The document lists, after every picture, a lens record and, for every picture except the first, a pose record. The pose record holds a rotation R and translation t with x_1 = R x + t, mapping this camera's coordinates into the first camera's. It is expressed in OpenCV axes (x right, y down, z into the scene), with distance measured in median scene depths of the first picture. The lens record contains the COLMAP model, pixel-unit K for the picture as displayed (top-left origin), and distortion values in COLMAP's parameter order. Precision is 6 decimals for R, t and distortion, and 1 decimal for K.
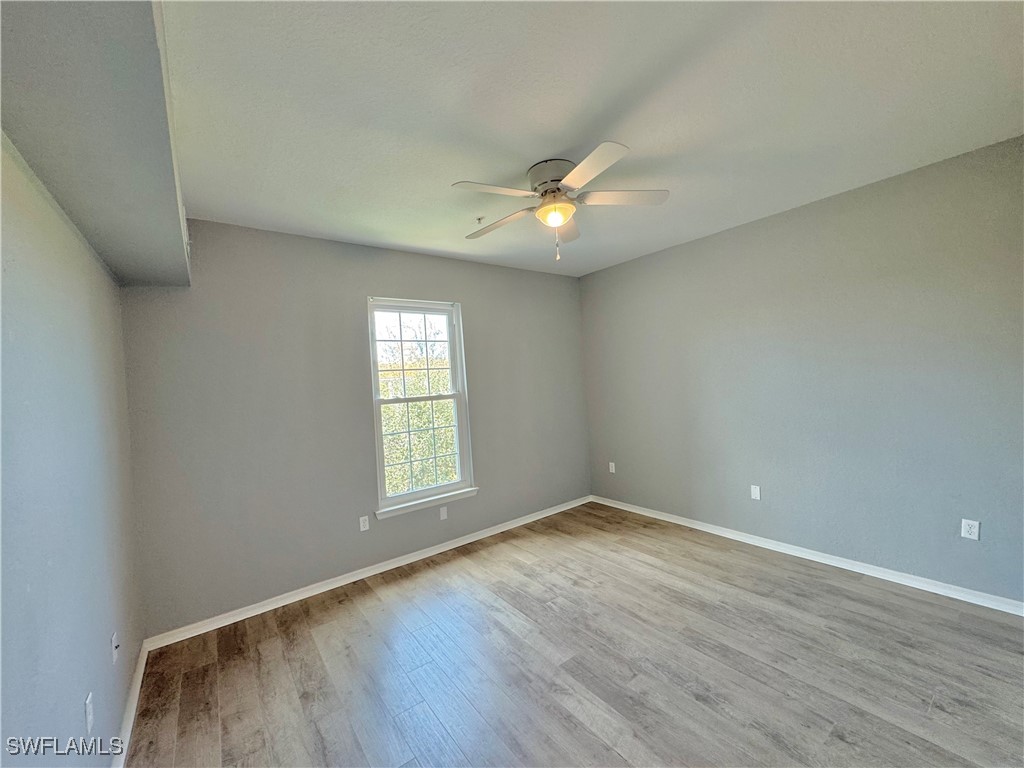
lens RADIAL K [[407.7, 0, 504.5], [0, 407.7, 392.7], [0, 0, 1]] dist [0.008414, 0.000100]
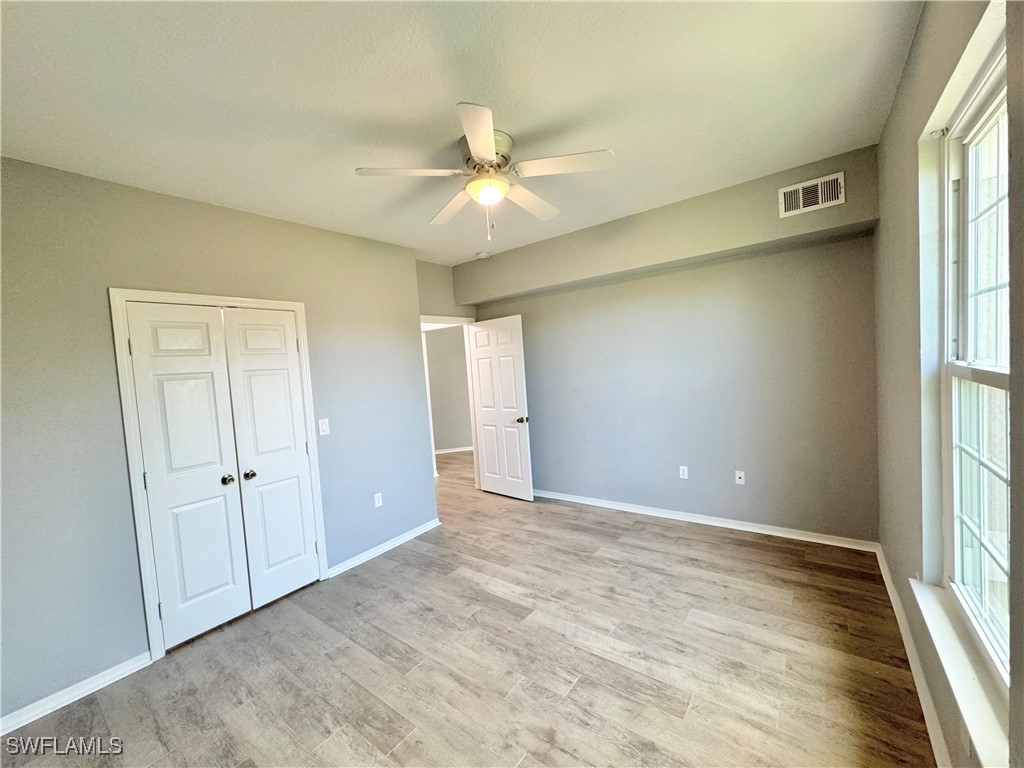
lens RADIAL K [[407.7, 0, 507.6], [0, 407.7, 383.4], [0, 0, 1]] dist [0.008414, 0.000100]
pose [[-0.950919, 0.143649, -0.274078, 0.420268], [0.121114, 0.987835, 0.097532, -0.094959], [0.284754, 0.059551, -0.956749, 1.995105]]
